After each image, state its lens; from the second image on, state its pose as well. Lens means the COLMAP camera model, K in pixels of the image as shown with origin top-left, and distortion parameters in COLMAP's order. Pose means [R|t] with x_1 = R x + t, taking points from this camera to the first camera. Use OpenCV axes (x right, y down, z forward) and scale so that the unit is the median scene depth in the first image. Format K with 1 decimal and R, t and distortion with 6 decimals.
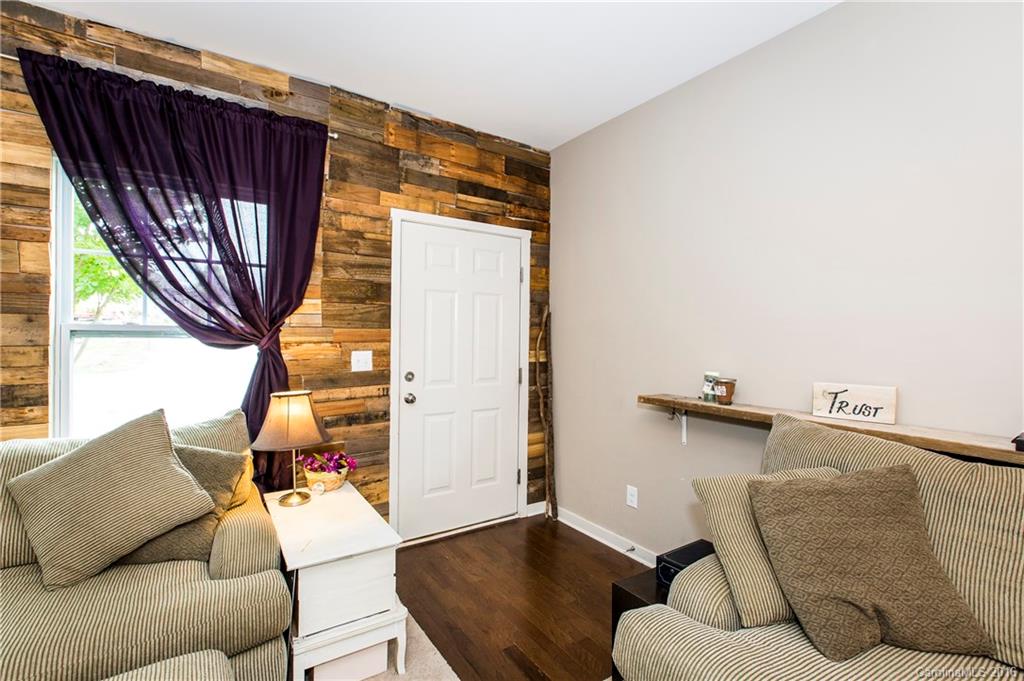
lens RADIAL K [[464.4, 0, 512.0], [0, 464.4, 340.5], [0, 0, 1]] dist [-0.002429, -0.000324]
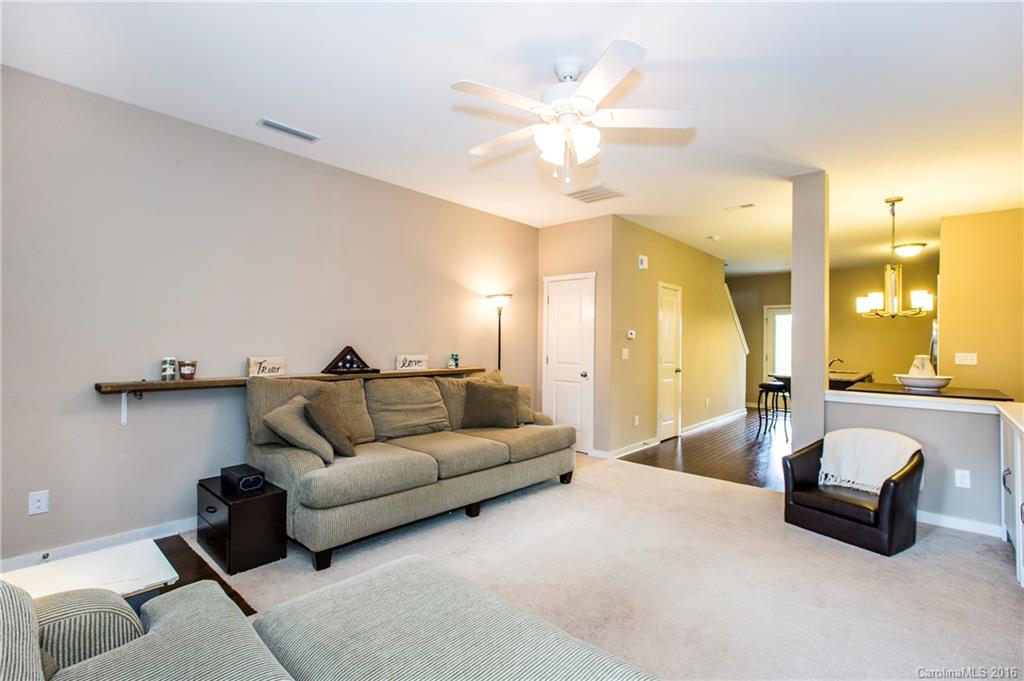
lens RADIAL K [[466.8, 0, 518.1], [0, 466.8, 338.9], [0, 0, 1]] dist [0.001116, 0.000065]
pose [[-0.252041, -0.006462, 0.967695, -0.898495], [-0.009750, 0.999944, 0.004138, 0.002711], [-0.967667, -0.008392, -0.252090, 0.335301]]
